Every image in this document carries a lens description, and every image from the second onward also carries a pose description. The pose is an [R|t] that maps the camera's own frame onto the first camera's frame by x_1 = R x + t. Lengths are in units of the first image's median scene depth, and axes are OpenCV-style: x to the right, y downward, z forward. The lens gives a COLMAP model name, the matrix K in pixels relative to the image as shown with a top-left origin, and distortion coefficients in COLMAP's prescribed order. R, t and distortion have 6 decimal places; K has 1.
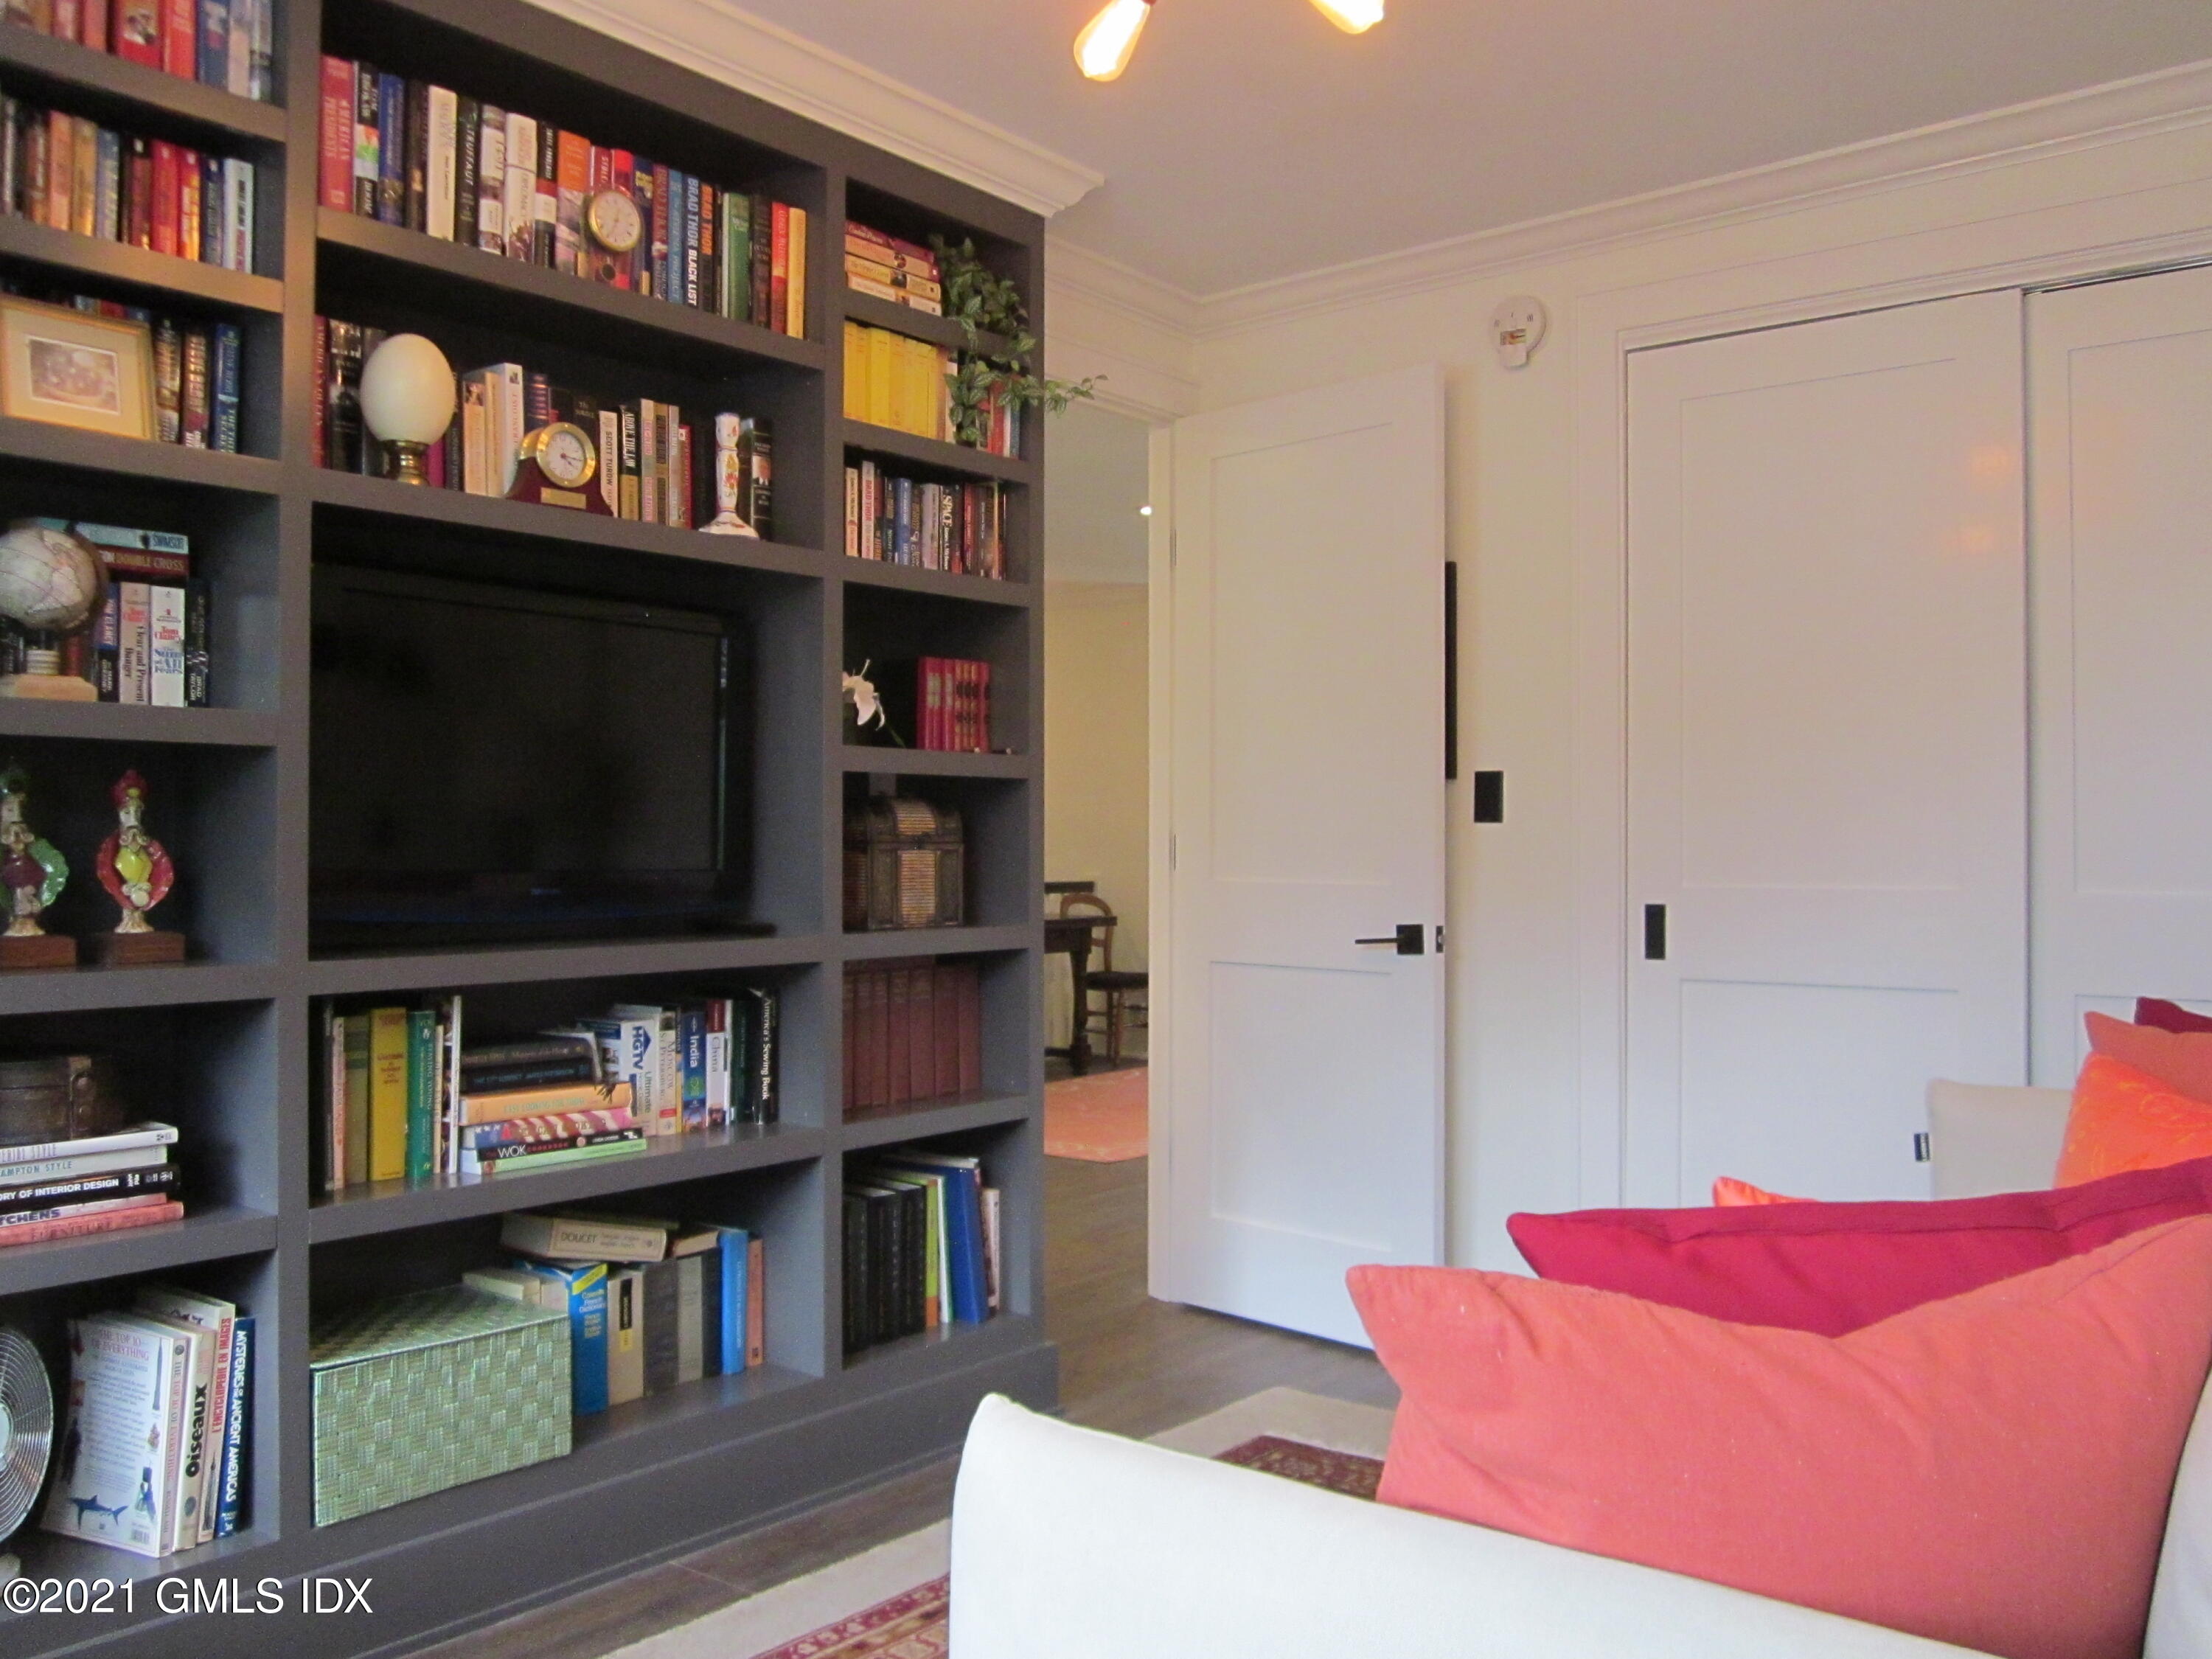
lens RADIAL K [[1831.0, 0, 1106.0], [0, 1831.0, 829.5], [0, 0, 1]] dist [-0.047873, 0.004402]
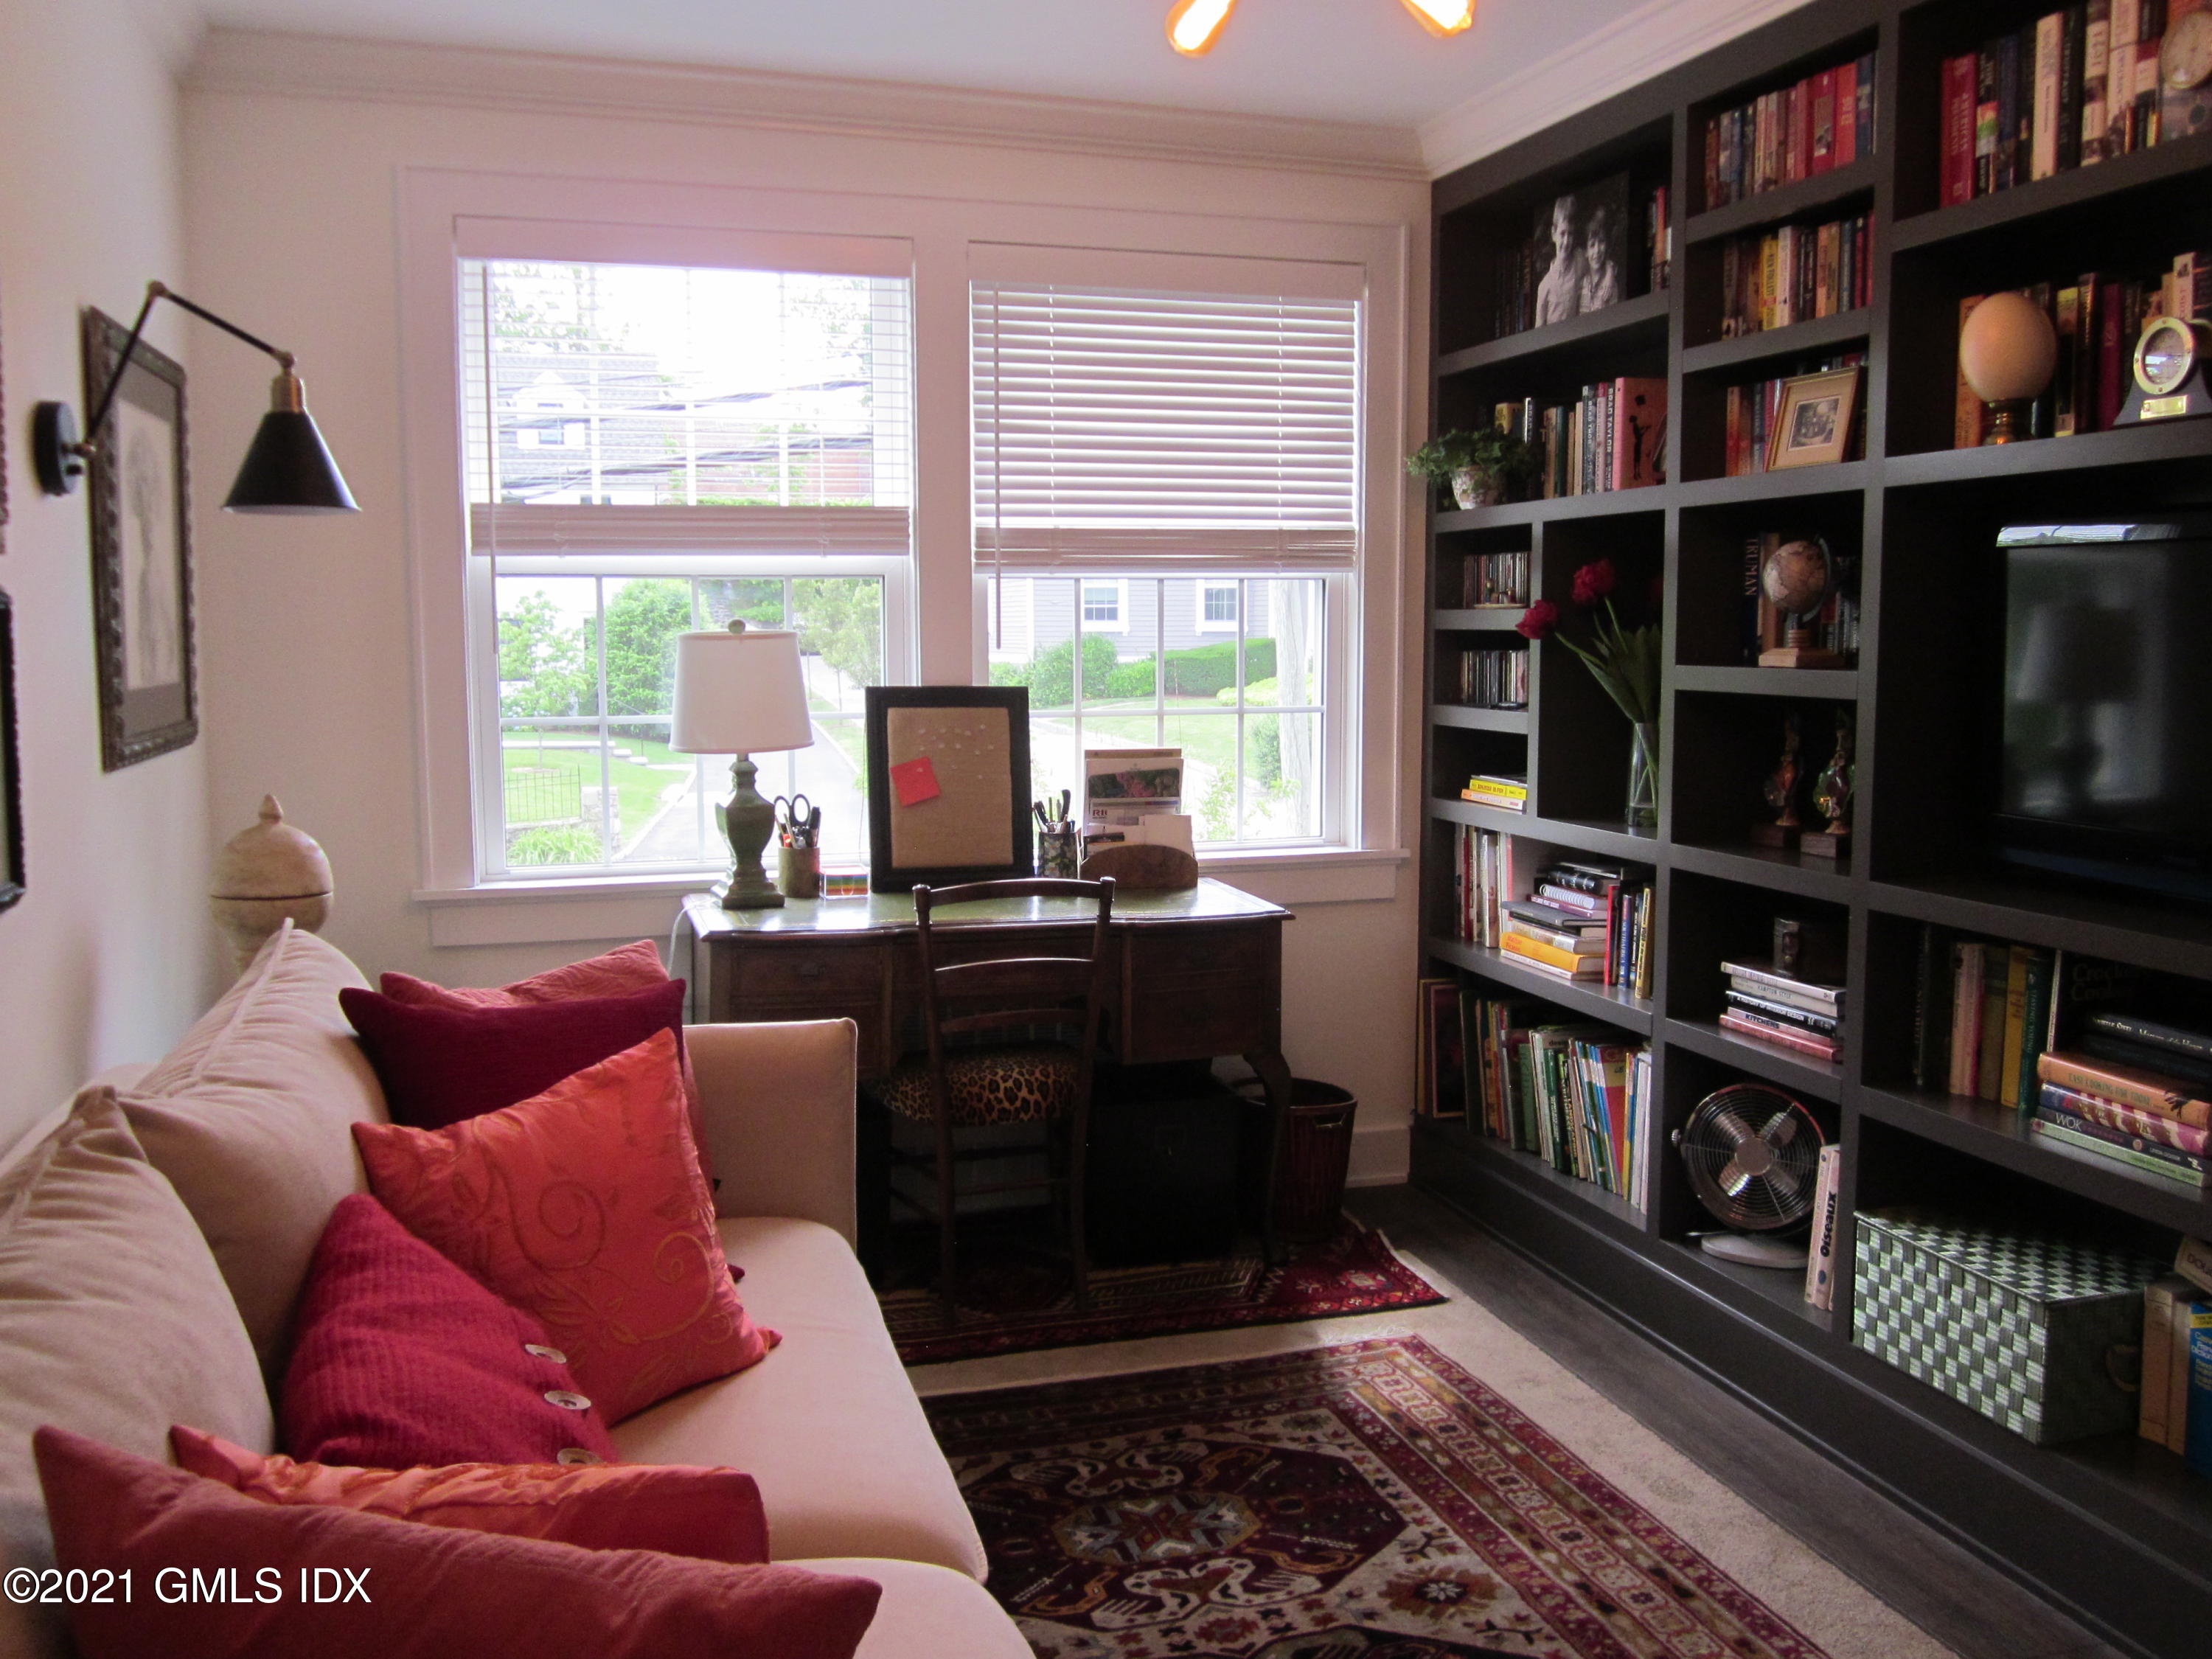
lens RADIAL K [[1831.0, 0, 1106.0], [0, 1831.0, 829.5], [0, 0, 1]] dist [-0.047873, 0.004402]
pose [[-0.561519, 0.092212, -0.822310, 0.736250], [0.011620, 0.994552, 0.103593, -0.080844], [0.827382, 0.048614, -0.559531, 1.125225]]
